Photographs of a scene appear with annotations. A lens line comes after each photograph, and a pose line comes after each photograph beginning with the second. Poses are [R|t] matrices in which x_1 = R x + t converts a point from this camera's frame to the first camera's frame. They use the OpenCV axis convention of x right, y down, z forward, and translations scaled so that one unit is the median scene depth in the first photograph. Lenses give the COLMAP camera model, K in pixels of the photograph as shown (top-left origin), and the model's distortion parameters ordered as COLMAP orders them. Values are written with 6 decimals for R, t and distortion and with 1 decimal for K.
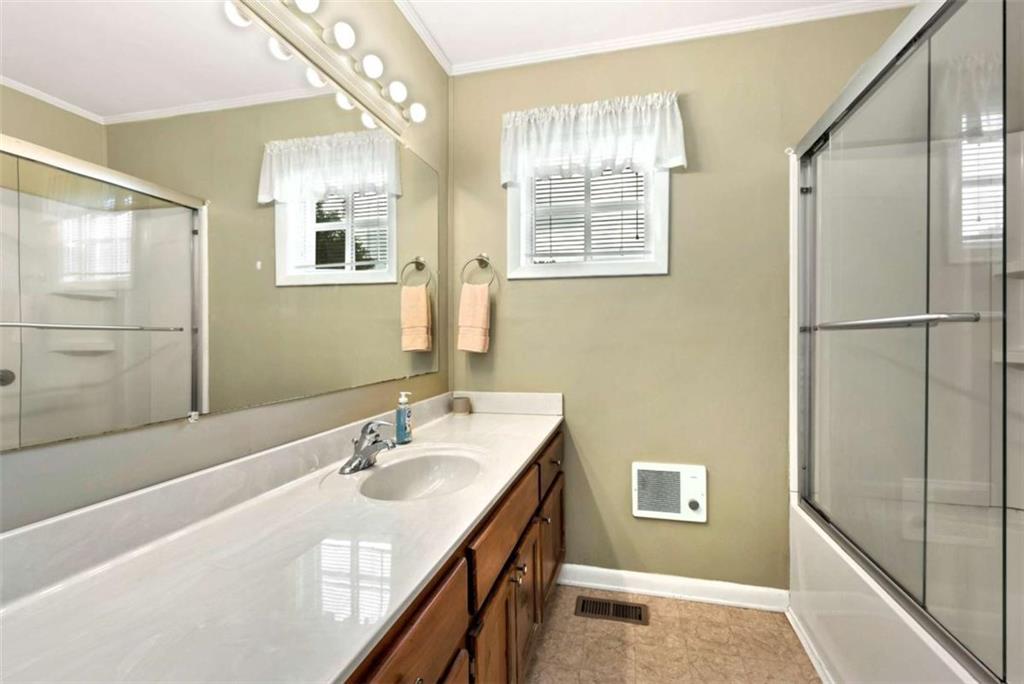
lens RADIAL K [[462.8, 0, 512.7], [0, 462.8, 341.3], [0, 0, 1]] dist [-0.001406, -0.001114]
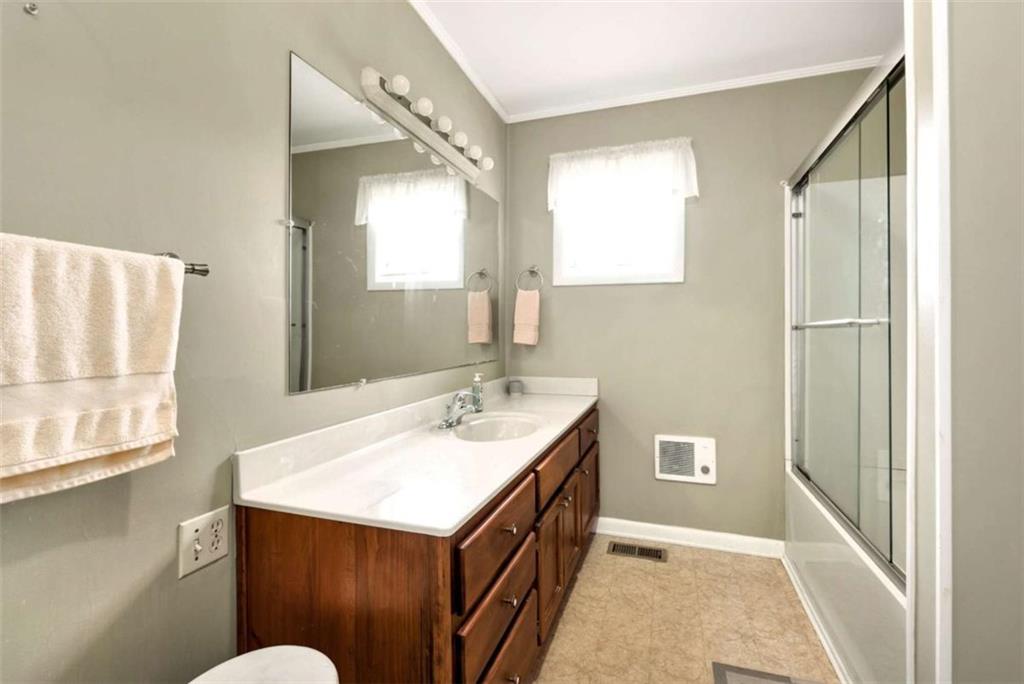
lens RADIAL K [[462.8, 0, 513.8], [0, 462.8, 325.8], [0, 0, 1]] dist [-0.001406, -0.001114]
pose [[0.997069, 0.003878, -0.076409, -0.025521], [-0.005562, 0.999746, -0.021834, 0.000352], [0.076305, 0.022195, 0.996837, -0.291658]]
